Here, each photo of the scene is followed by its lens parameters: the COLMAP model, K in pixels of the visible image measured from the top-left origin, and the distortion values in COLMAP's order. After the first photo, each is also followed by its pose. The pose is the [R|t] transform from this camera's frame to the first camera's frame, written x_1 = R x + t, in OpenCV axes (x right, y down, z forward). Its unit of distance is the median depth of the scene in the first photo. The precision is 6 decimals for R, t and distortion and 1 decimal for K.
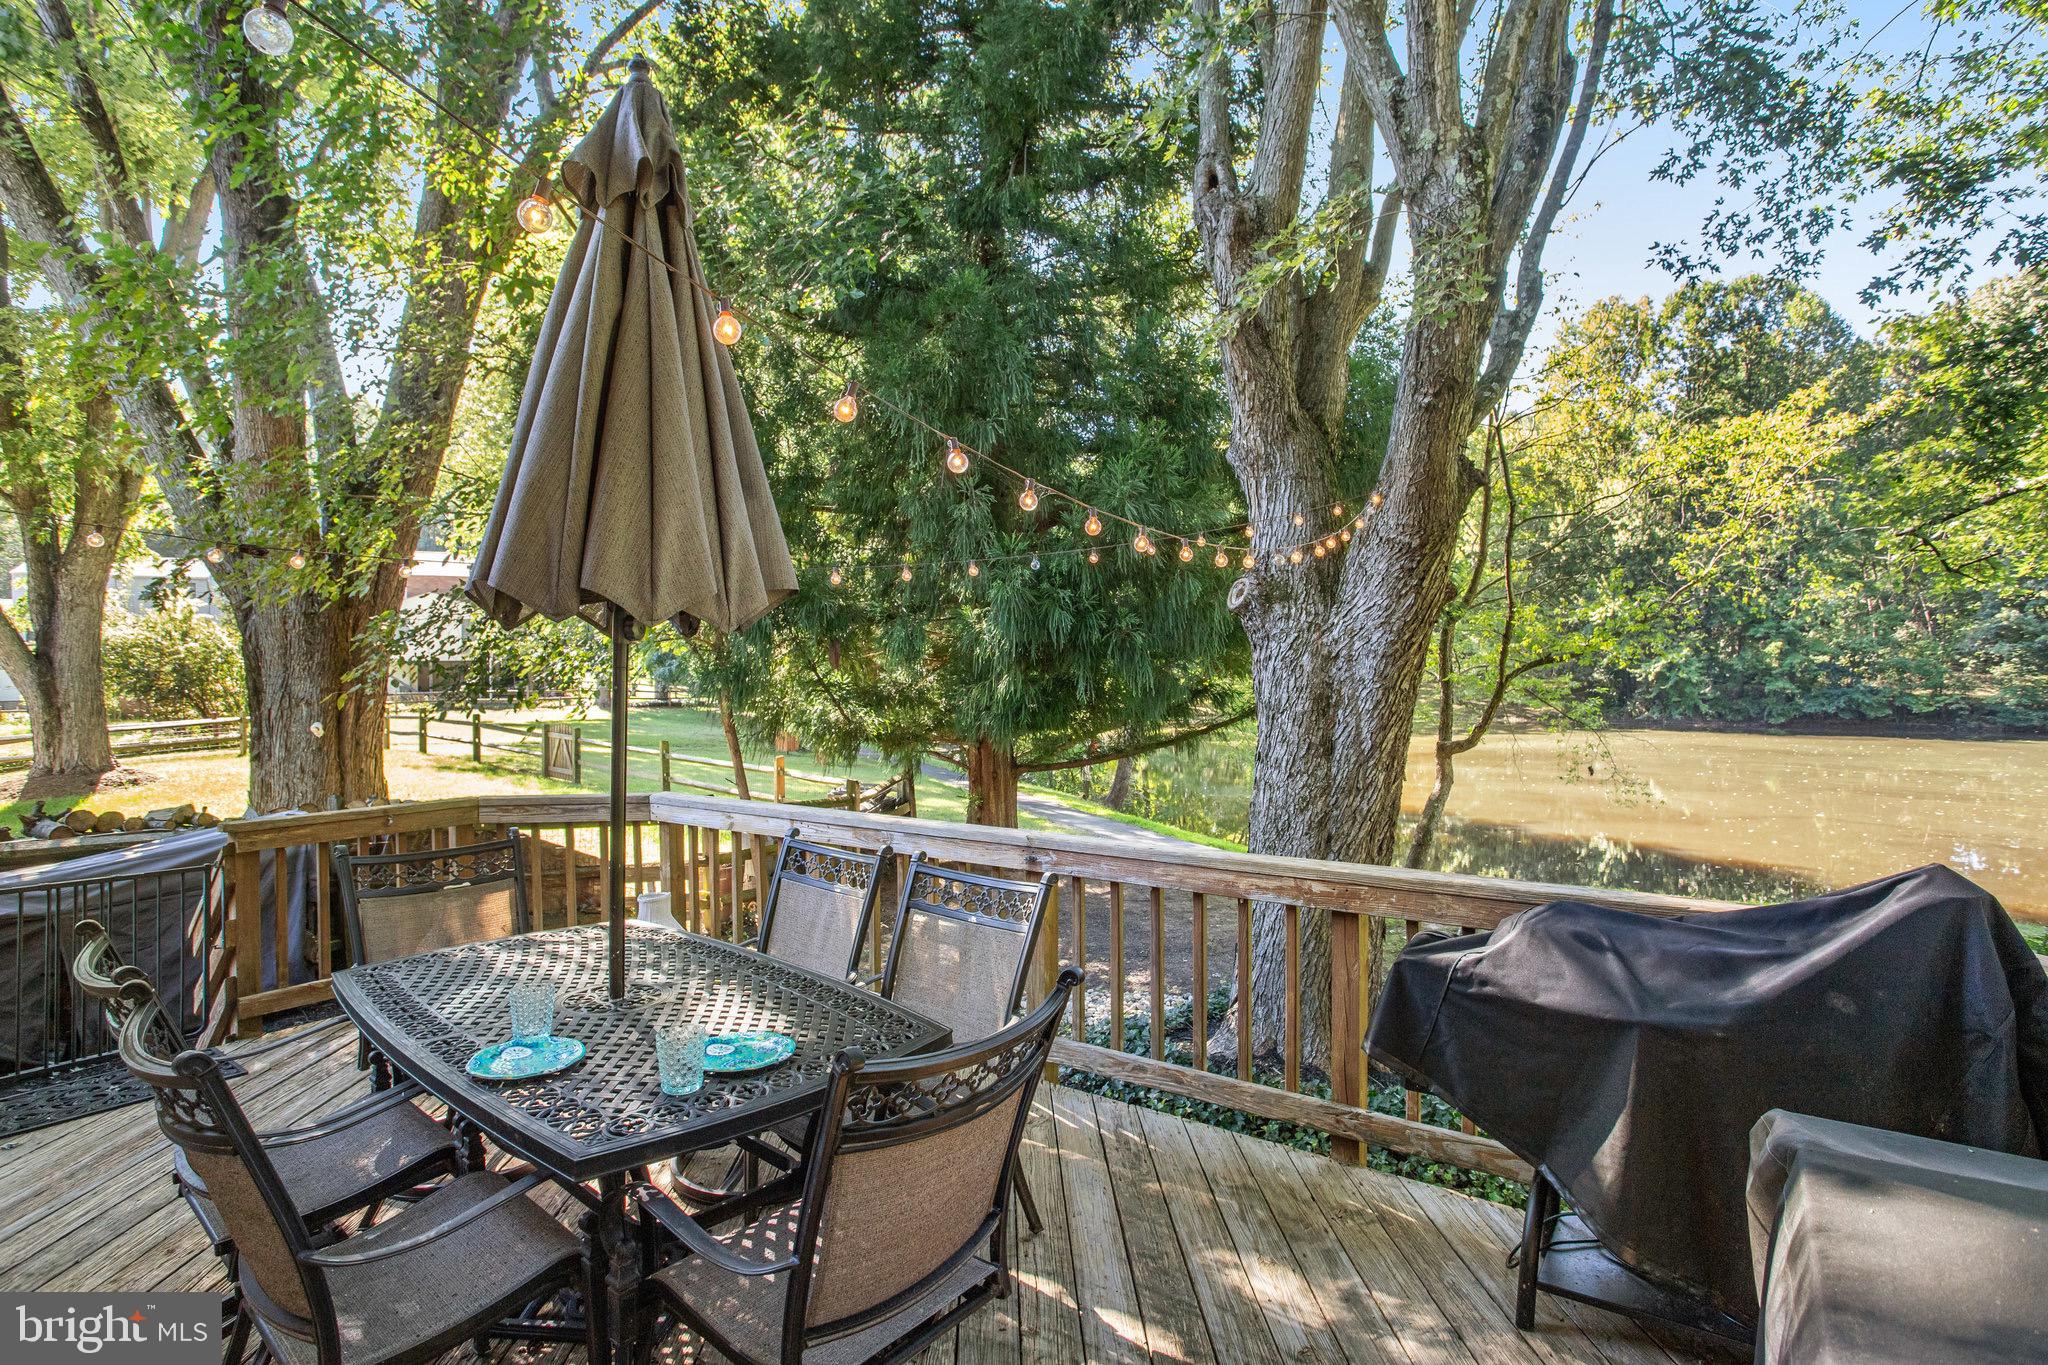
lens RADIAL K [[1043.1, 0, 975.4], [0, 1043.1, 679.1], [0, 0, 1]] dist [-0.086595, 0.031126]
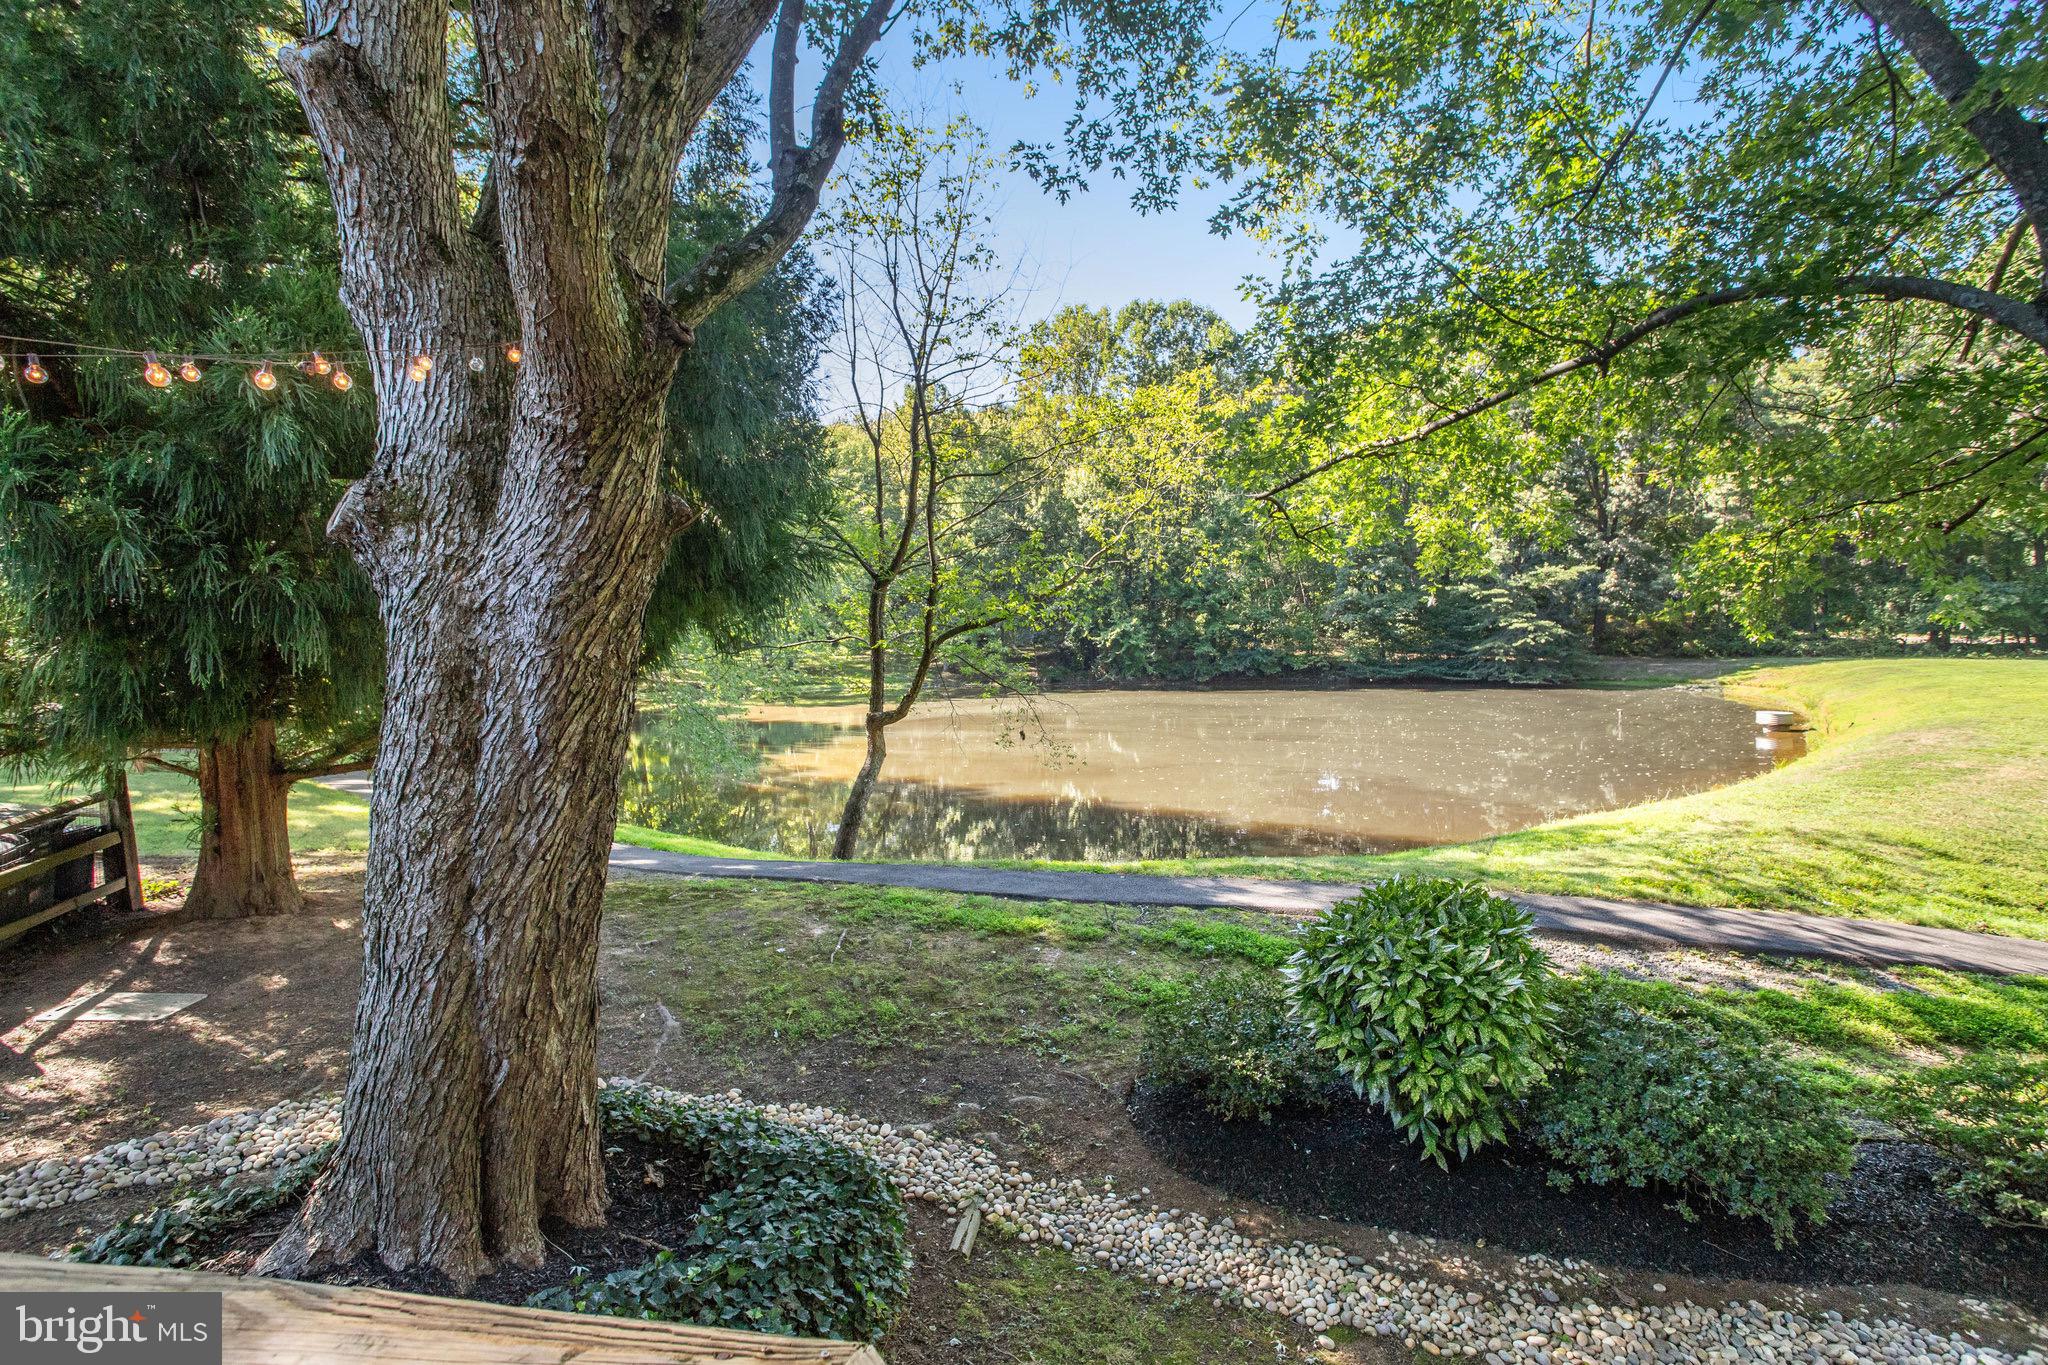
lens RADIAL K [[1043.1, 0, 975.4], [0, 1043.1, 679.1], [0, 0, 1]] dist [-0.086595, 0.031126]
pose [[0.896074, -0.026796, 0.443096, 0.240395], [0.014905, 0.999430, 0.030299, 0.005291], [-0.443655, -0.020546, 0.895962, 0.207845]]
